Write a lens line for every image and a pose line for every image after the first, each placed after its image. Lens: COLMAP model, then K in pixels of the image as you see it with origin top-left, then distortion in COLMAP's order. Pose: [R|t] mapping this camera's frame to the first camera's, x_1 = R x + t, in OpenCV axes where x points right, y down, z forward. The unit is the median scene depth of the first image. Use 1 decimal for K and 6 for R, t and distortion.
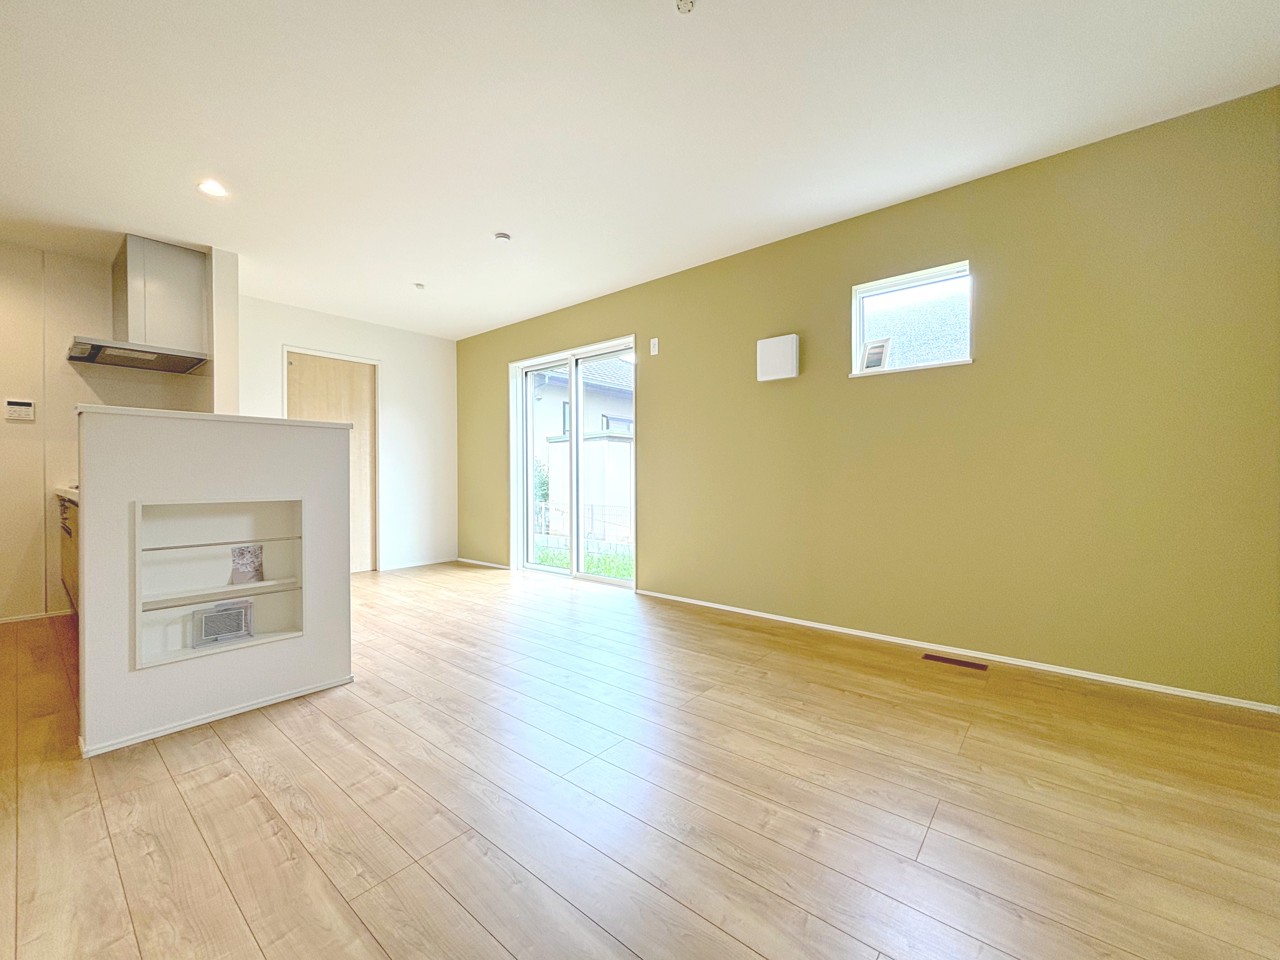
lens RADIAL K [[516.5, 0, 628.2], [0, 516.5, 479.0], [0, 0, 1]] dist [-0.002061, 0.001236]
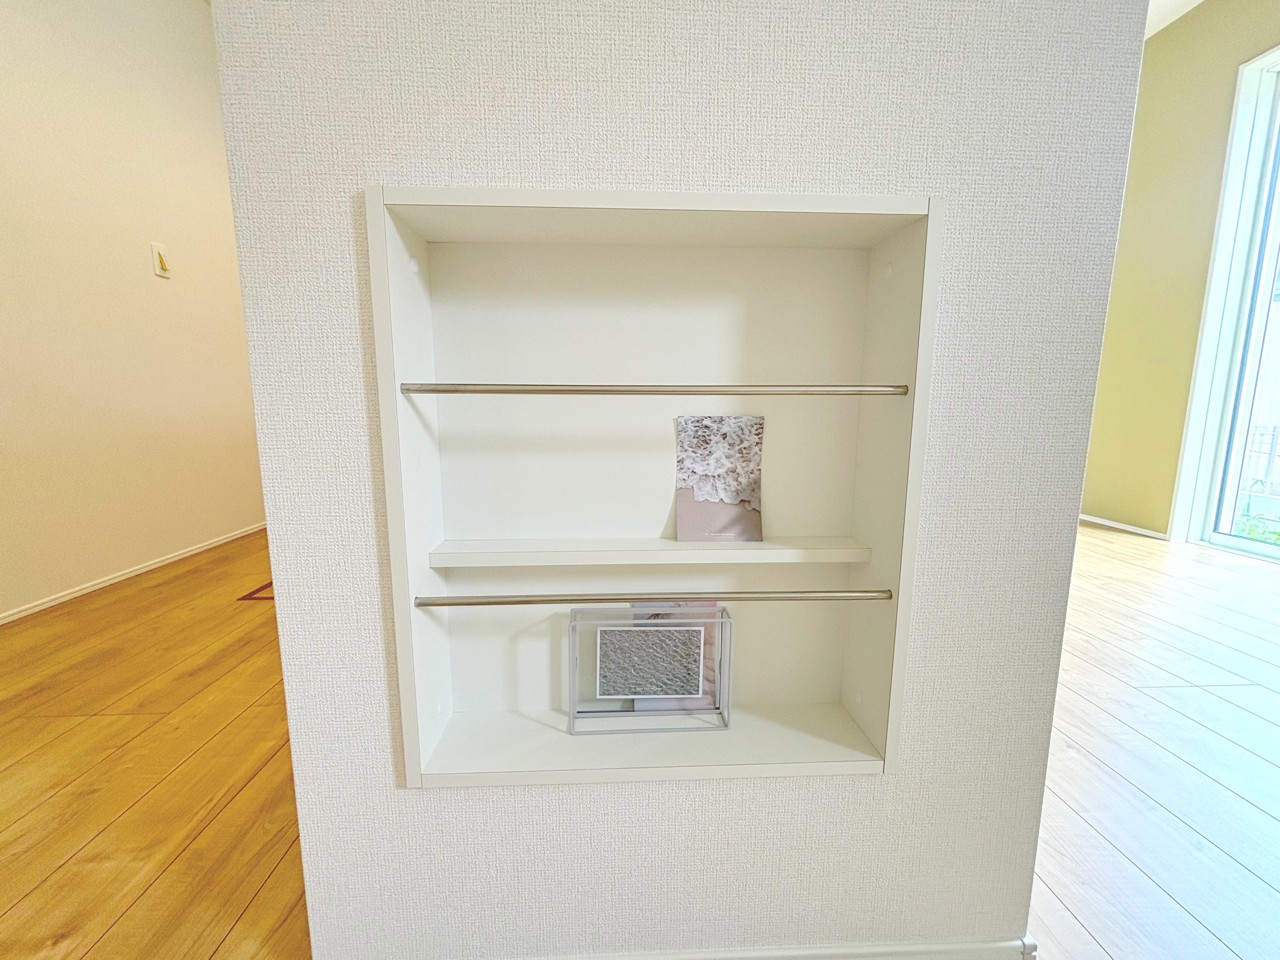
lens RADIAL K [[516.5, 0, 633.7], [0, 516.5, 478.6], [0, 0, 1]] dist [-0.002061, 0.001236]
pose [[0.692662, 0.107858, -0.713152, -0.565616], [-0.004936, 0.989441, 0.144851, 0.124105], [0.721245, -0.096813, 0.685881, 0.769344]]
